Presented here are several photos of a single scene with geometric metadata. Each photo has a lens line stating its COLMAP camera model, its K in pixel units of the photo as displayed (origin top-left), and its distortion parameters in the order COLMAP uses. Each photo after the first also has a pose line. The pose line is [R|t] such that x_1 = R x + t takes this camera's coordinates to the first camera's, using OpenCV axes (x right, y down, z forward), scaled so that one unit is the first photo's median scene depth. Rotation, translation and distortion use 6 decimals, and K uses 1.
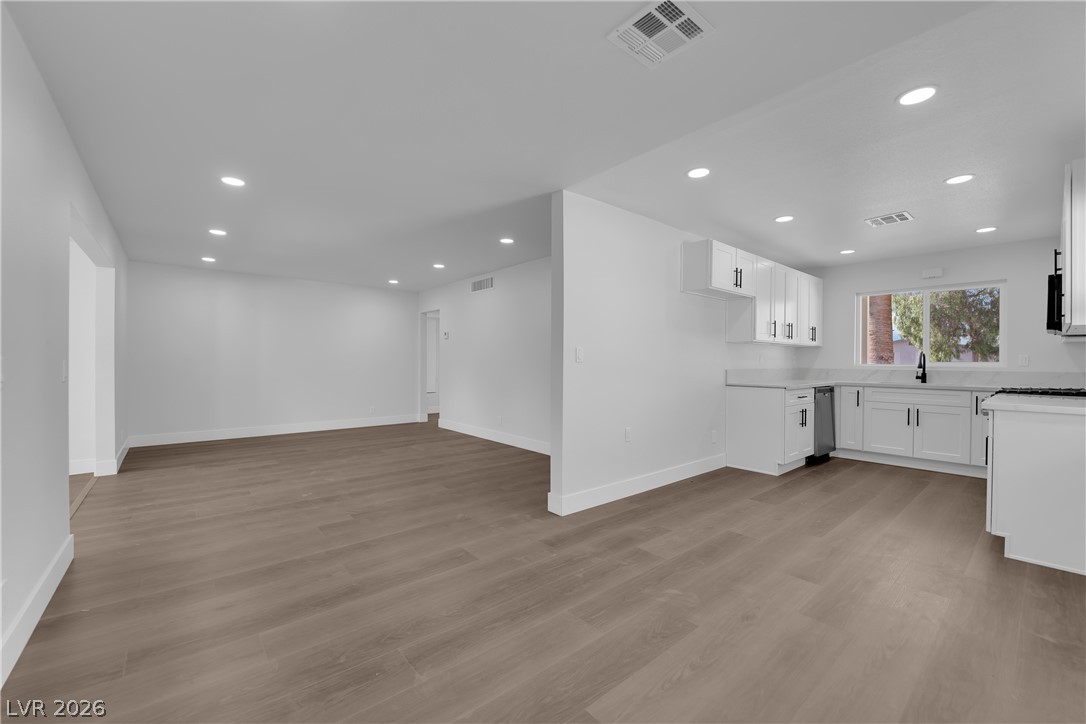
lens RADIAL K [[436.9, 0, 538.7], [0, 436.9, 363.5], [0, 0, 1]] dist [-0.008902, -0.004119]
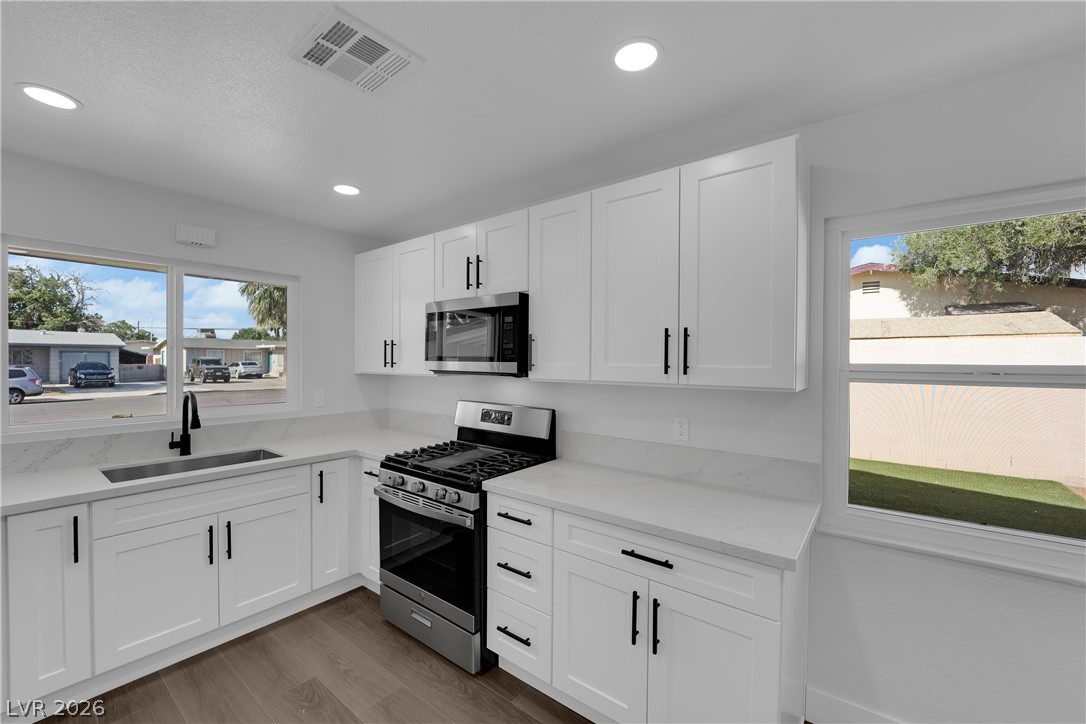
lens RADIAL K [[436.9, 0, 538.7], [0, 436.9, 363.5], [0, 0, 1]] dist [-0.008902, -0.004119]
pose [[-0.208710, -0.012352, 0.977900, 0.322015], [-0.002300, 0.999924, 0.012139, -0.064998], [-0.977975, 0.000284, -0.208722, 0.703183]]
